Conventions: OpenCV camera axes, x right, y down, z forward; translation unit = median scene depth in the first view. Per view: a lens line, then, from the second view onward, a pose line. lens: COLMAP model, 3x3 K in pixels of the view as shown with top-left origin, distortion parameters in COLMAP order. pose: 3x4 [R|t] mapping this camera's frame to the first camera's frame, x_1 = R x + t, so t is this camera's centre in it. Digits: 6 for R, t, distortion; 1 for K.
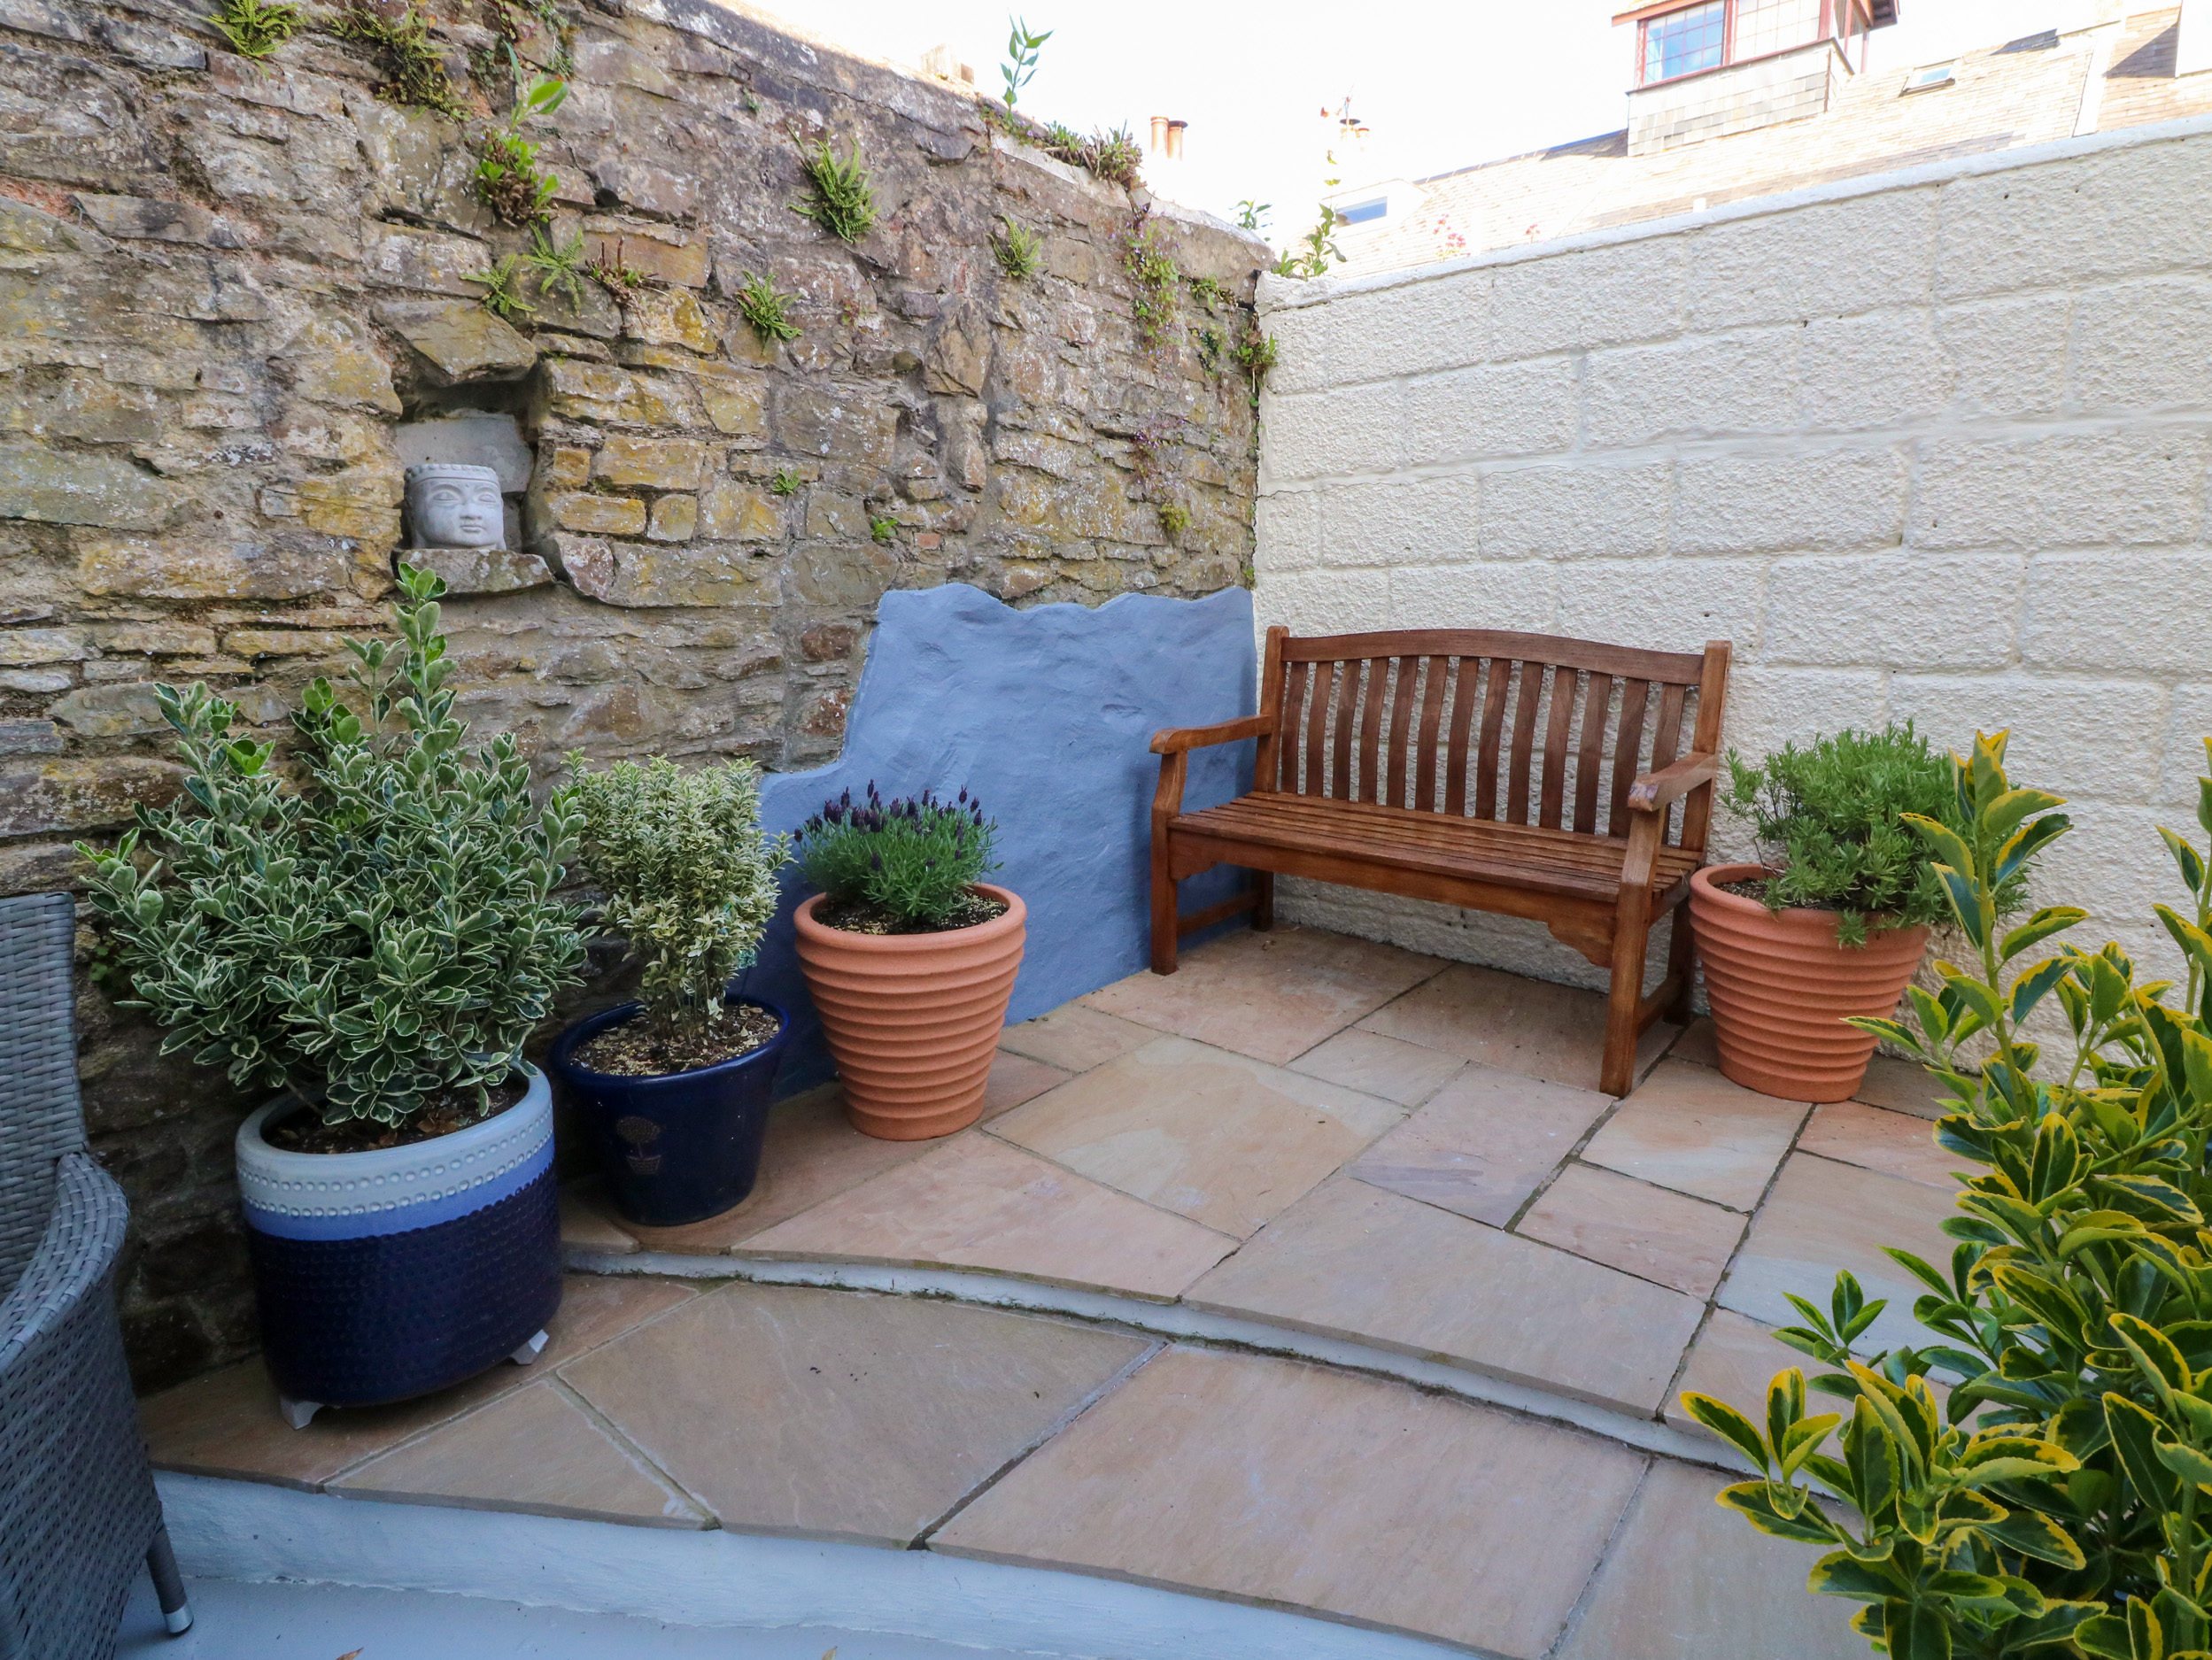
lens RADIAL K [[1145.5, 0, 1121.9], [0, 1145.5, 797.2], [0, 0, 1]] dist [0.001079, -0.015171]
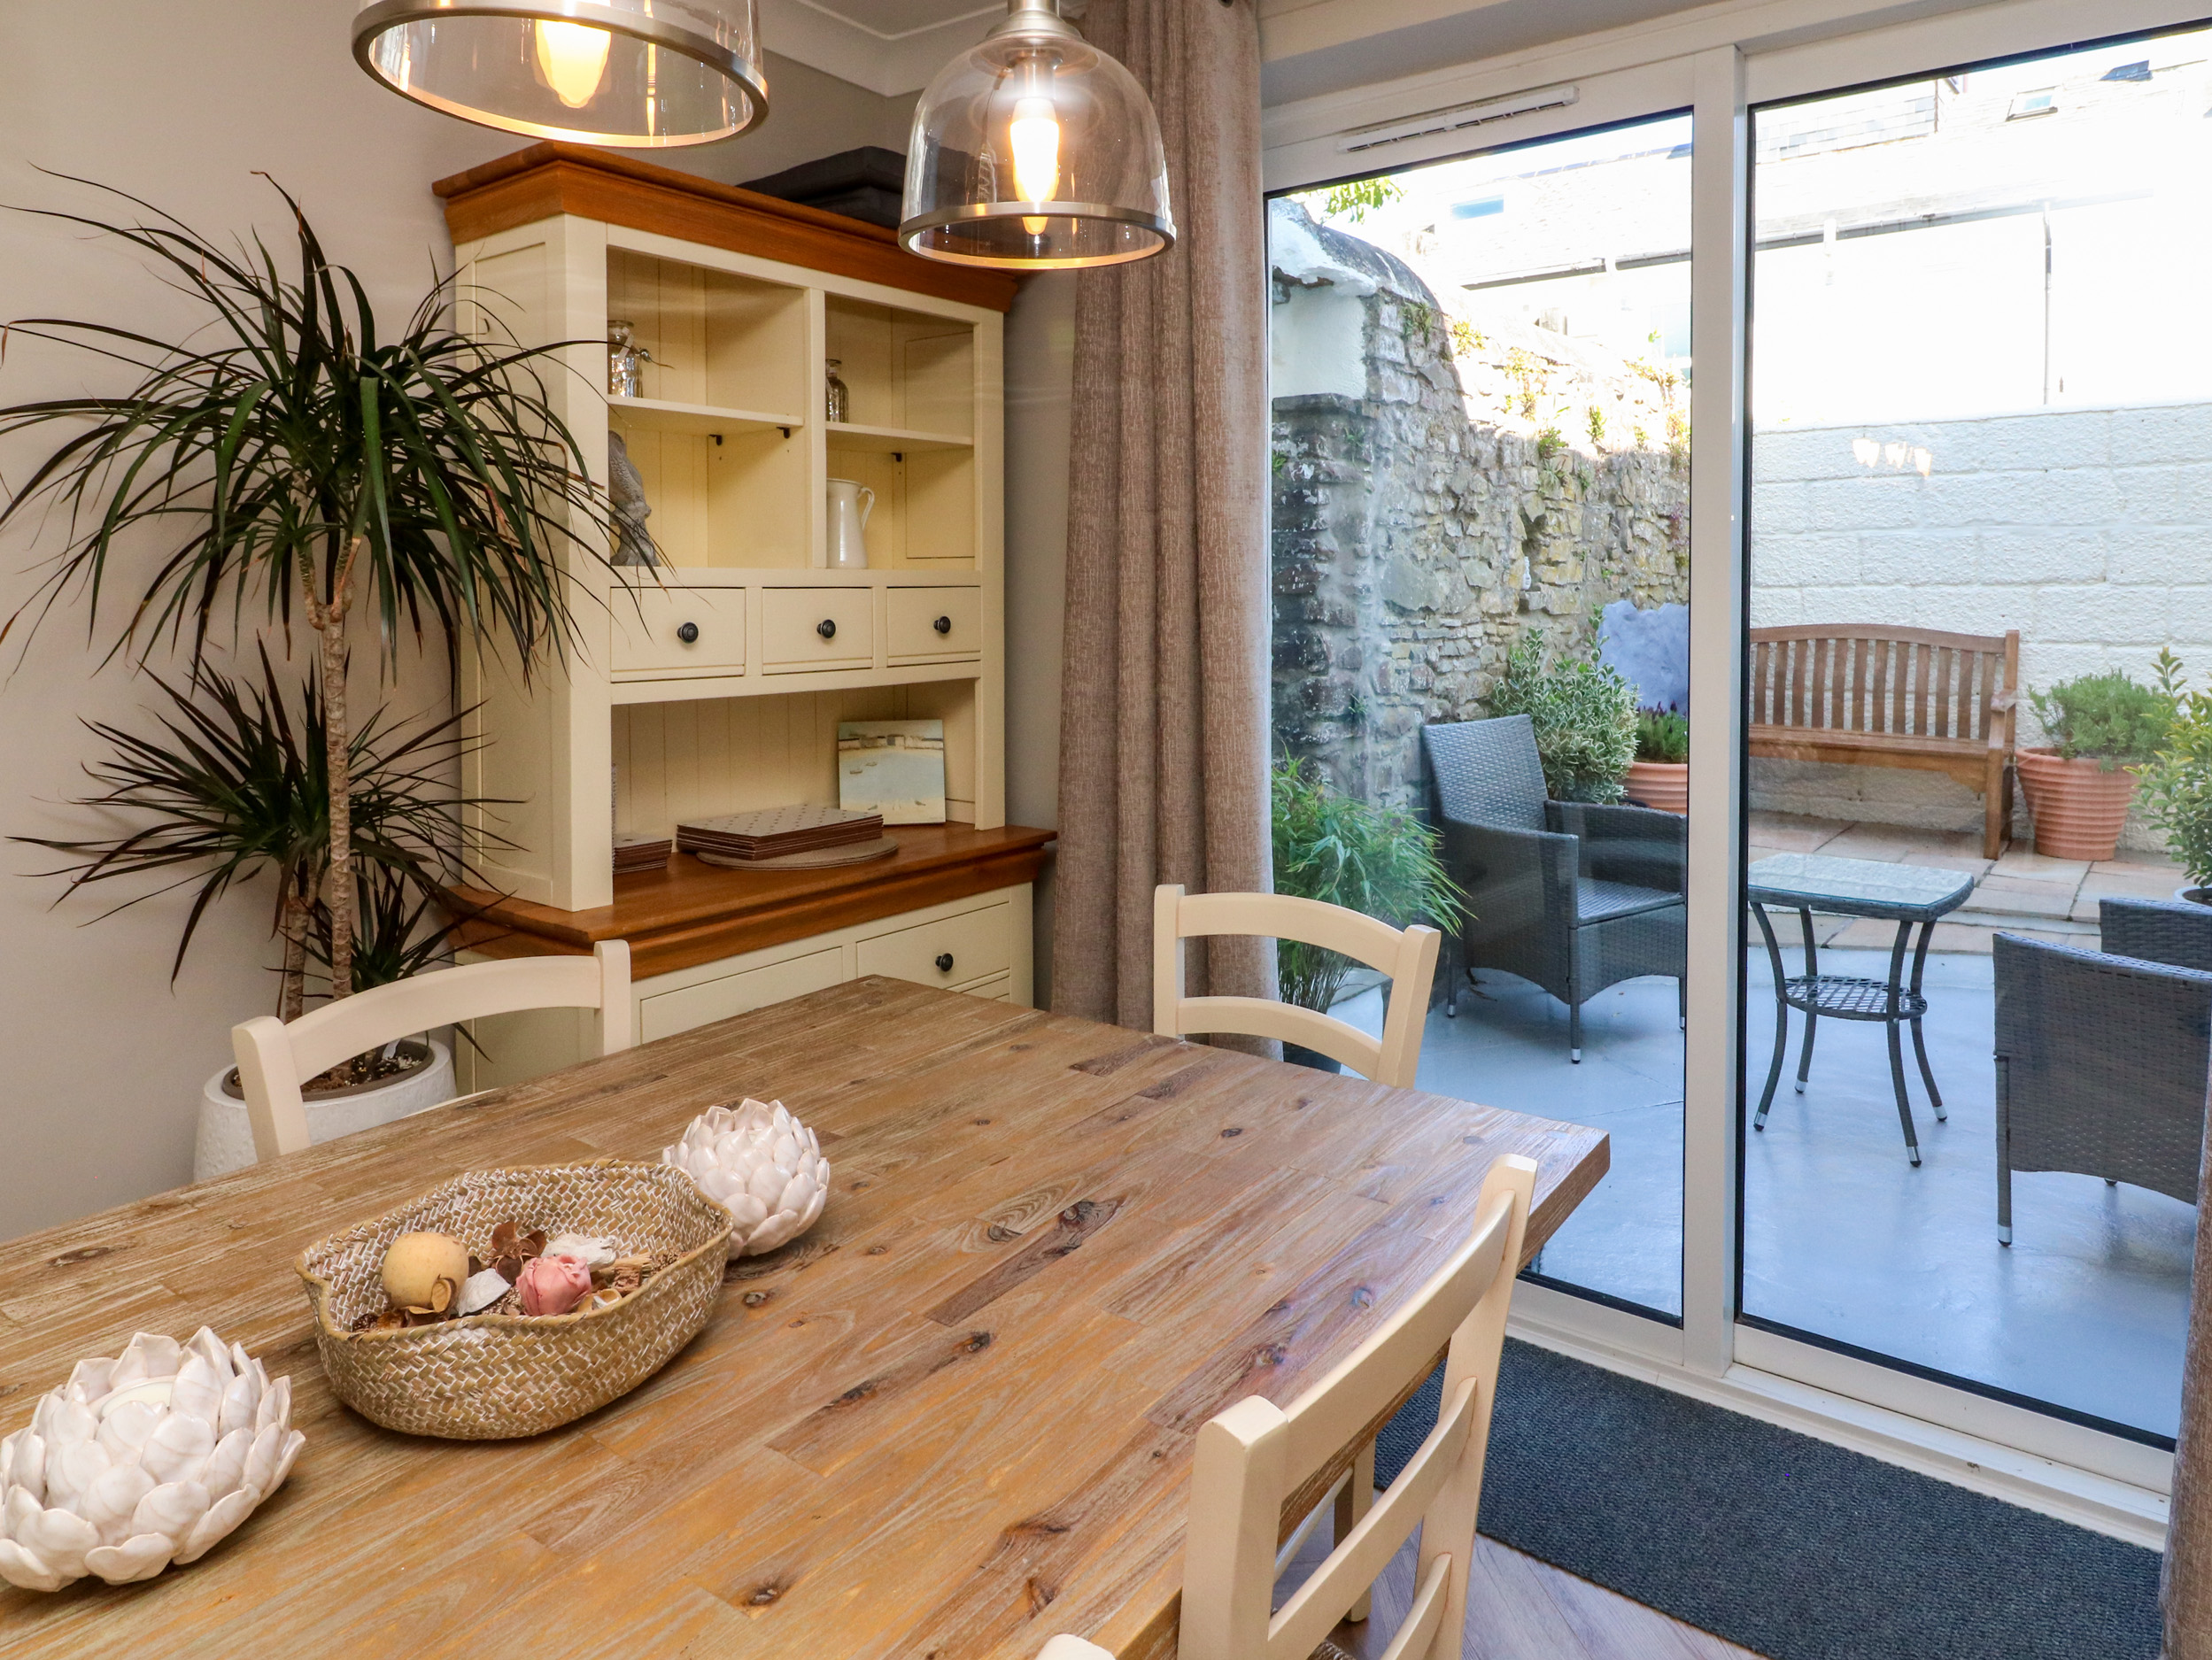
lens RADIAL K [[1440.2, 0, 1104.4], [0, 1440.2, 620.0], [0, 0, 1]] dist [-0.005036, -0.006909]
pose [[0.999721, -0.000267, 0.023636, -1.103237], [0.003665, 0.989599, -0.143808, 0.194721], [-0.023352, 0.143854, 0.989323, -1.399807]]
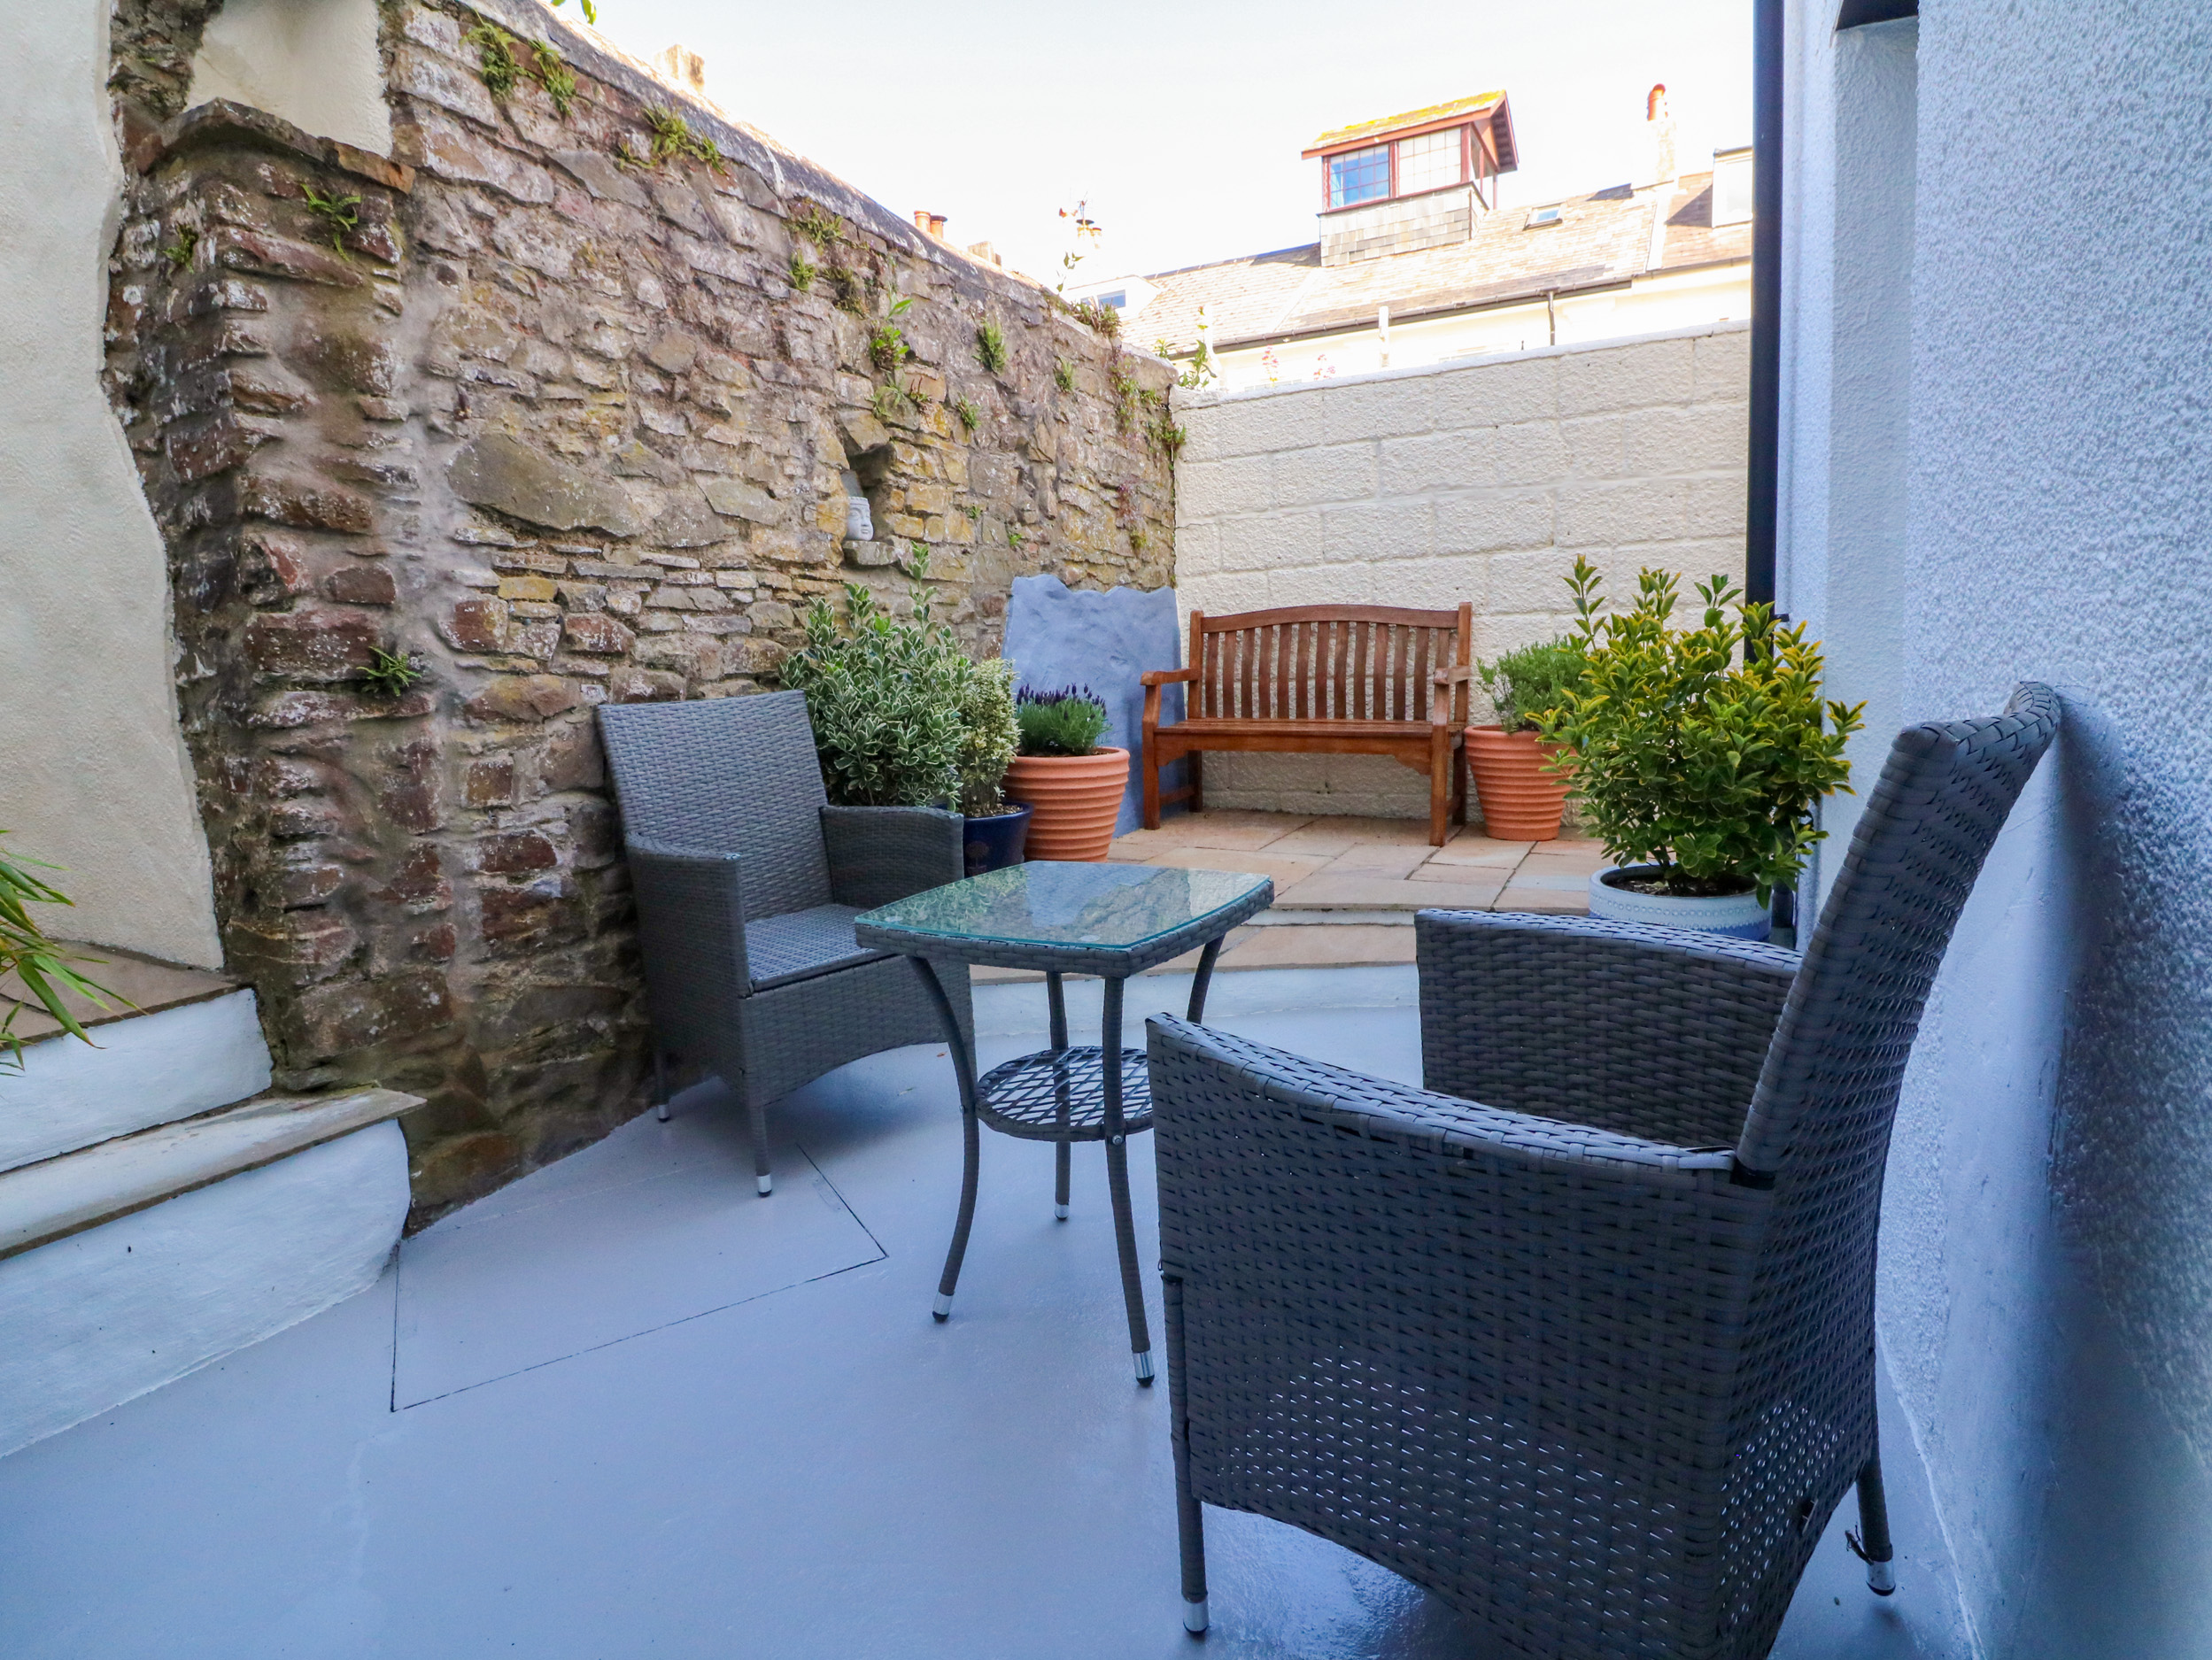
lens RADIAL K [[1145.5, 0, 1121.9], [0, 1145.5, 797.2], [0, 0, 1]] dist [0.001079, -0.015171]
pose [[0.972435, -0.057091, 0.226077, -0.441891], [0.068466, 0.996735, -0.042794, 0.217818], [-0.222896, 0.057093, 0.973169, -0.629635]]
